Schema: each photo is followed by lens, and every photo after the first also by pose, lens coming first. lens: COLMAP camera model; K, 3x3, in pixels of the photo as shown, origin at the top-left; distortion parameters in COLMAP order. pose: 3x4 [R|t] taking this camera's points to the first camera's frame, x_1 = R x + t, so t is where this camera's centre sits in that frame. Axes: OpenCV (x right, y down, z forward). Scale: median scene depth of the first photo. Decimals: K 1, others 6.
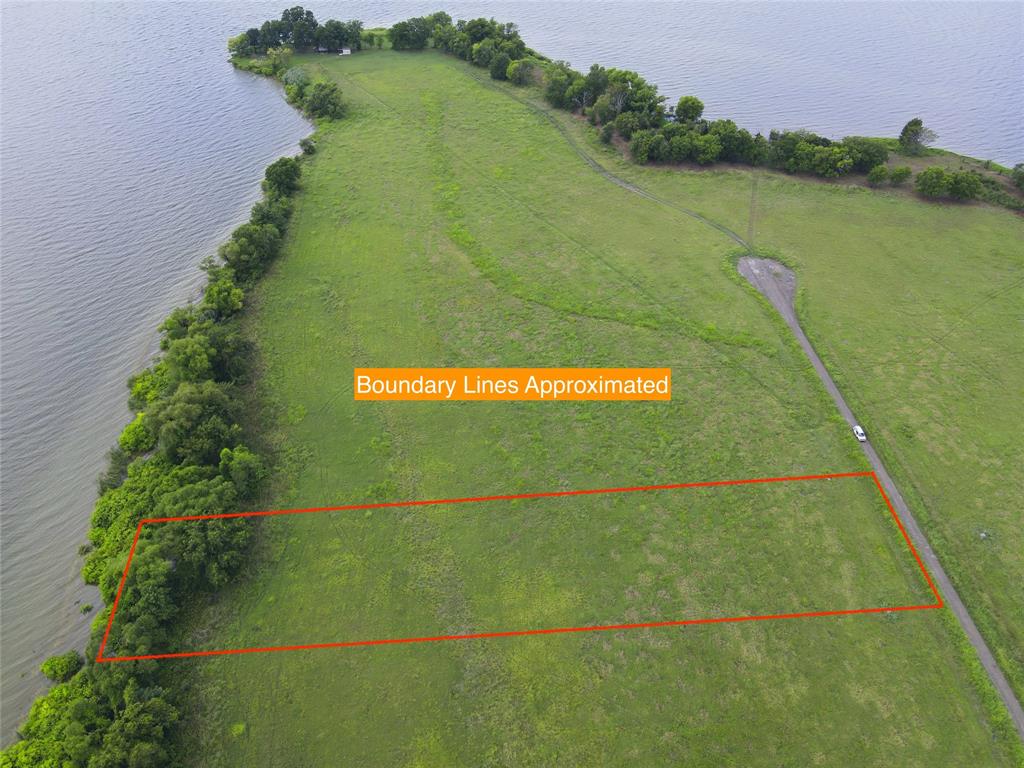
lens RADIAL K [[728.3, 0, 512.7], [0, 728.3, 385.3], [0, 0, 1]] dist [0.009185, 0.014099]
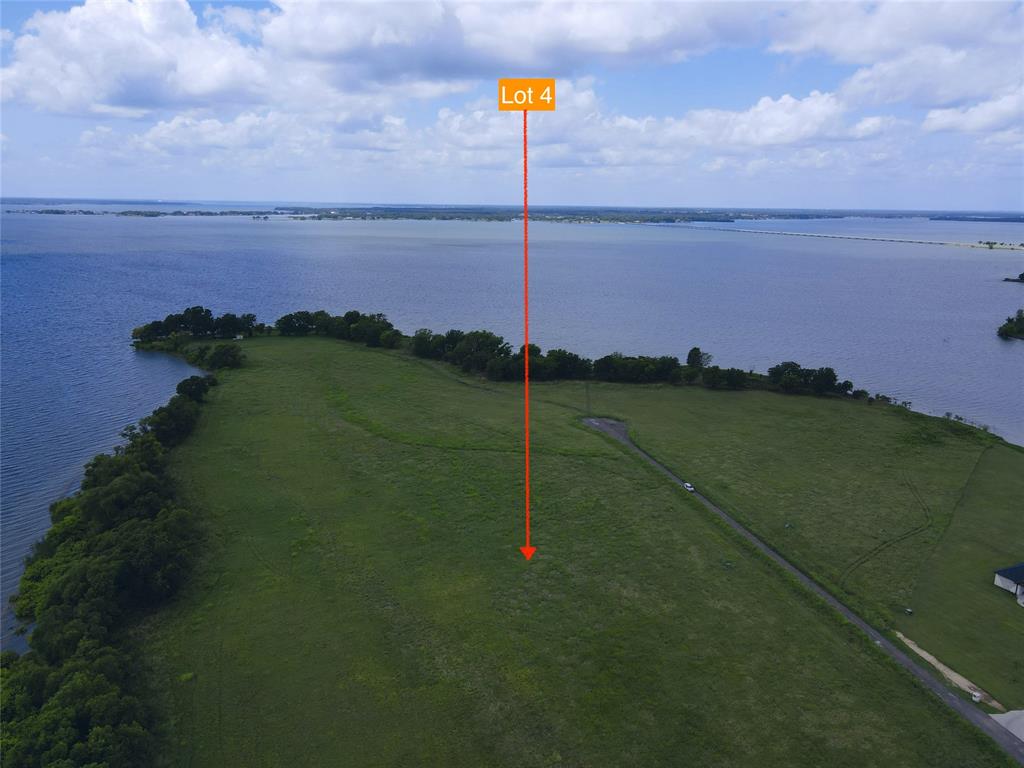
lens RADIAL K [[728.3, 0, 509.9], [0, 728.3, 385.1], [0, 0, 1]] dist [0.009185, 0.014099]
pose [[0.980748, -0.036828, 0.191771, -0.057890], [0.119312, 0.890442, -0.439178, 0.362097], [-0.154588, 0.453604, 0.877694, -0.125429]]
